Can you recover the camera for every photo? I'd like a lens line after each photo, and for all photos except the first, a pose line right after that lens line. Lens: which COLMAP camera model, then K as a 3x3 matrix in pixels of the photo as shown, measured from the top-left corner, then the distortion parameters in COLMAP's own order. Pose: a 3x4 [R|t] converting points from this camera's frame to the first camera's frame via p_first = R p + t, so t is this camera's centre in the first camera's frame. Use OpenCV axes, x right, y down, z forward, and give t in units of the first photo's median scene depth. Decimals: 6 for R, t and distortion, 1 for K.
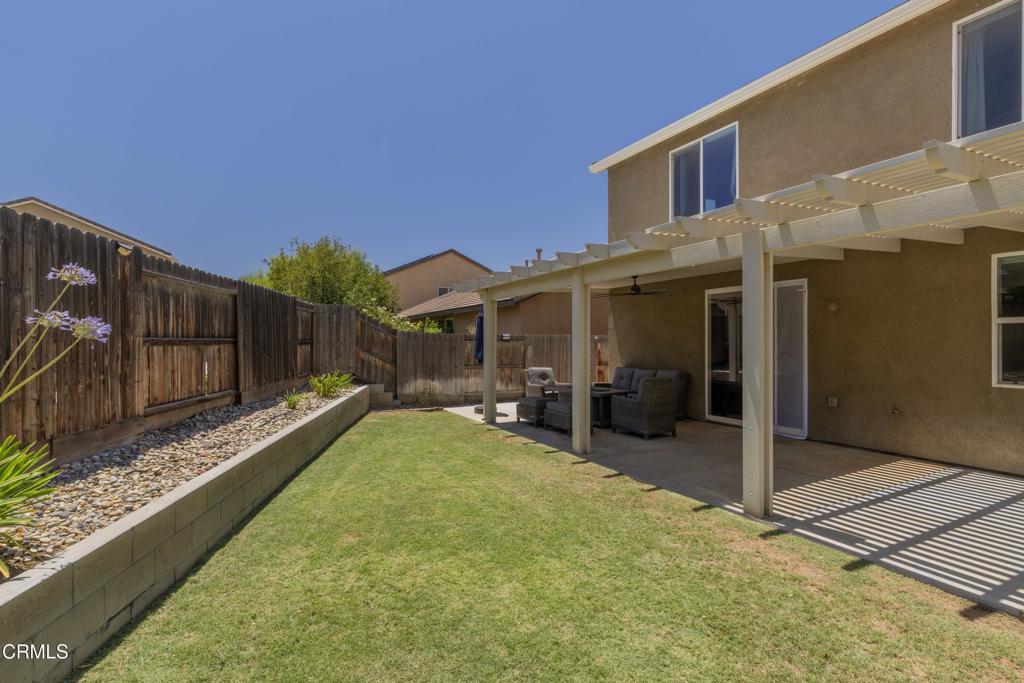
lens RADIAL K [[471.9, 0, 473.4], [0, 471.9, 342.6], [0, 0, 1]] dist [-0.000953, -0.000407]
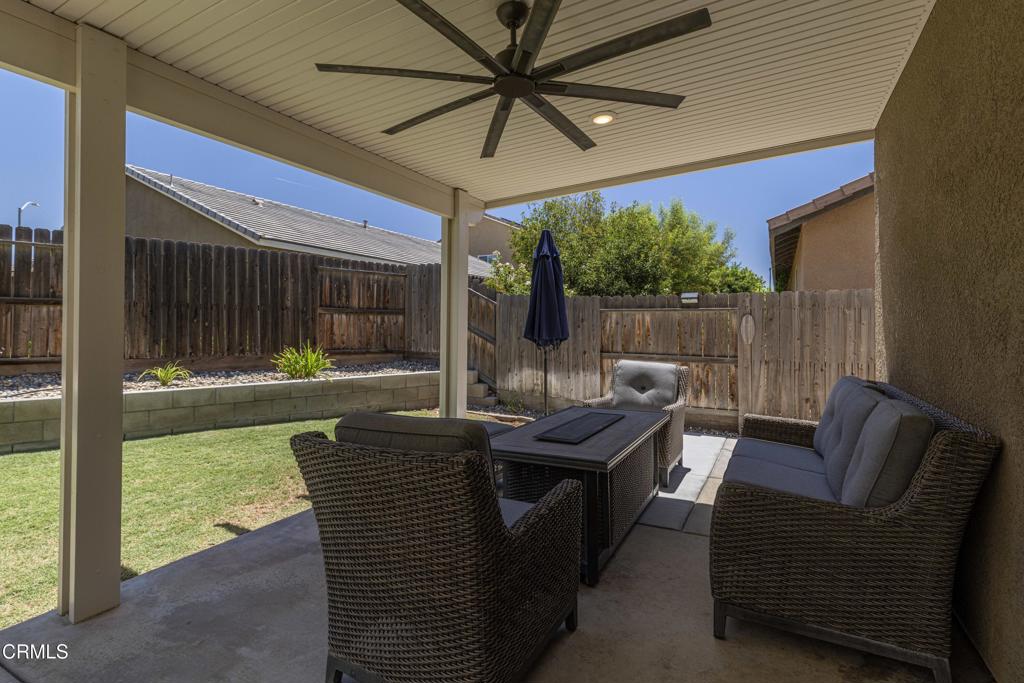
lens RADIAL K [[473.1, 0, 512.0], [0, 473.1, 341.5], [0, 0, 1]] dist [-0.000967, -0.000616]
pose [[0.584154, 0.028723, -0.811134, 0.399728], [-0.008782, 0.999539, 0.029070, 0.022421], [0.811595, -0.009857, 0.584137, 0.618031]]
